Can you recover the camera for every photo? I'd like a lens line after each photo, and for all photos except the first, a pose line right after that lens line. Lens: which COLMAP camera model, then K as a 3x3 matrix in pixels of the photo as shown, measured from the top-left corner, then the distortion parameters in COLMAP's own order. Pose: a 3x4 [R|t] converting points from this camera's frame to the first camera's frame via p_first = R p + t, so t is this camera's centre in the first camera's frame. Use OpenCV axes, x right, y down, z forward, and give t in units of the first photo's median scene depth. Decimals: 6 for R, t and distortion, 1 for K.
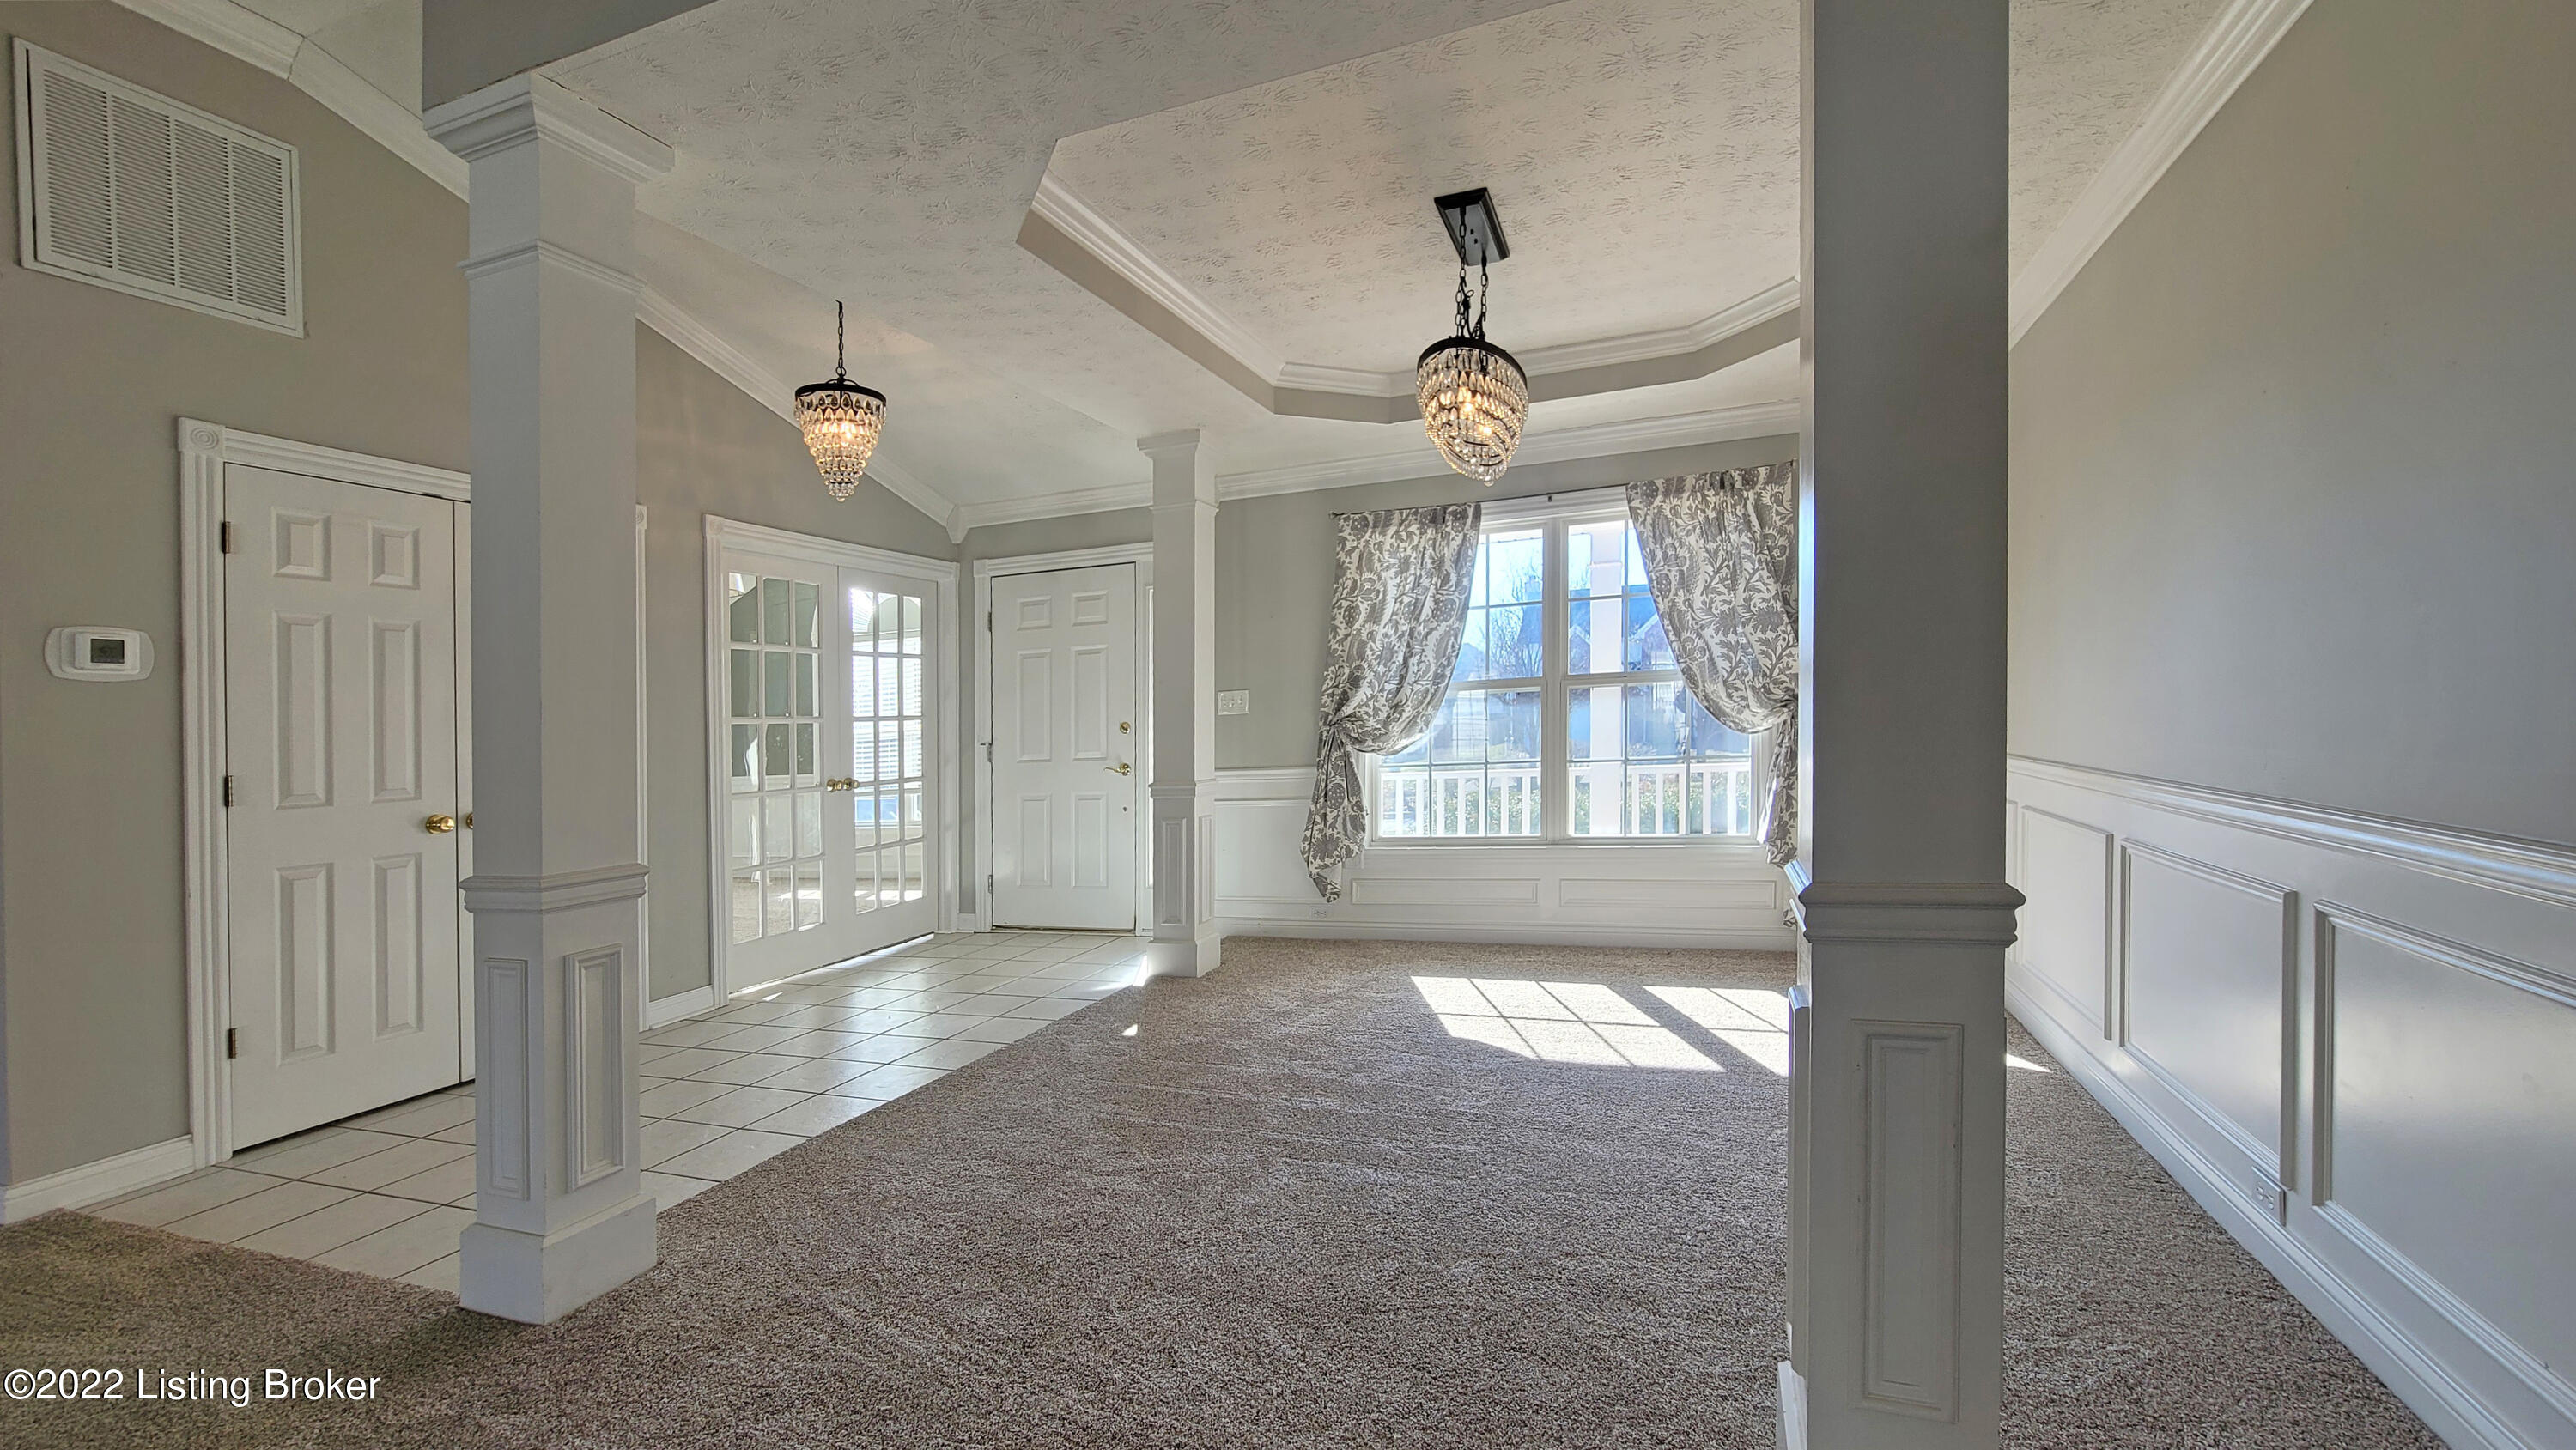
lens RADIAL K [[1070.2, 0, 1292.5], [0, 1070.2, 767.6], [0, 0, 1]] dist [0.000093, 0.001029]
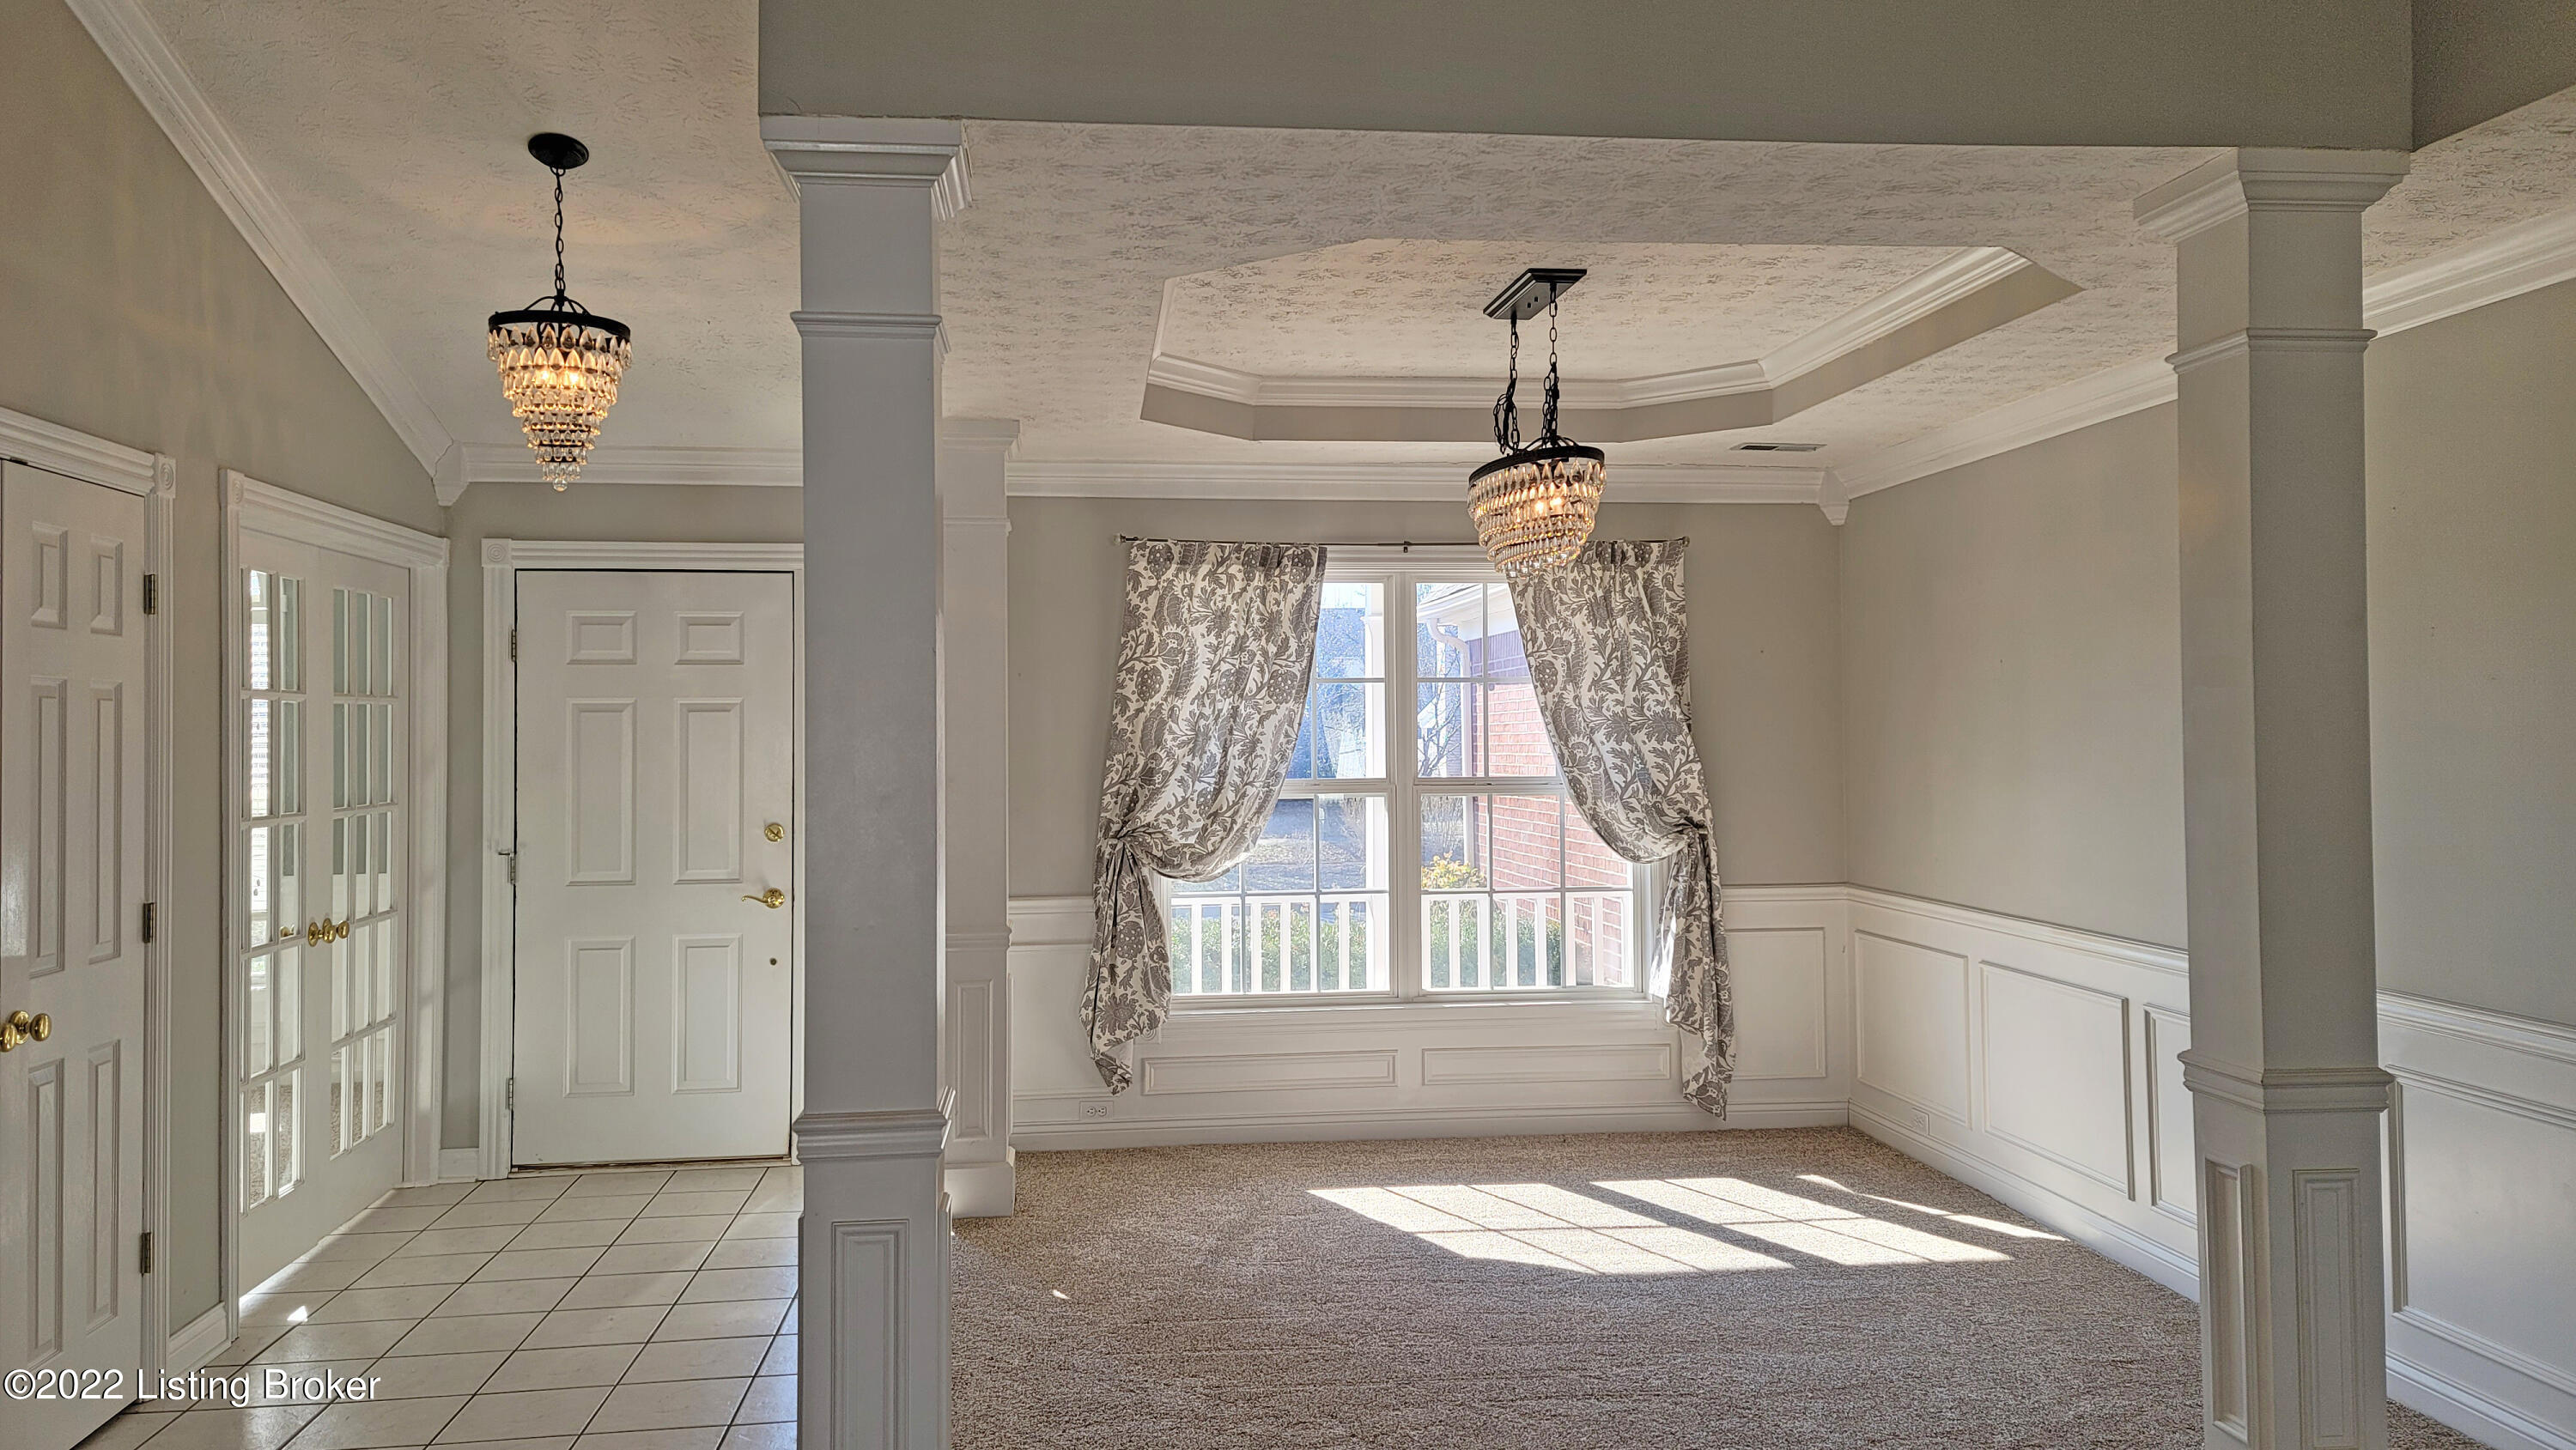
lens RADIAL K [[1892.2, 0, 1286.1], [0, 1892.2, 715.0], [0, 0, 1]] dist [0.062549, -0.020526]
pose [[0.885878, 0.045913, 0.461641, -0.456613], [-0.017330, 0.997671, -0.065968, -0.041301], [-0.463595, 0.050439, 0.884611, -0.155913]]
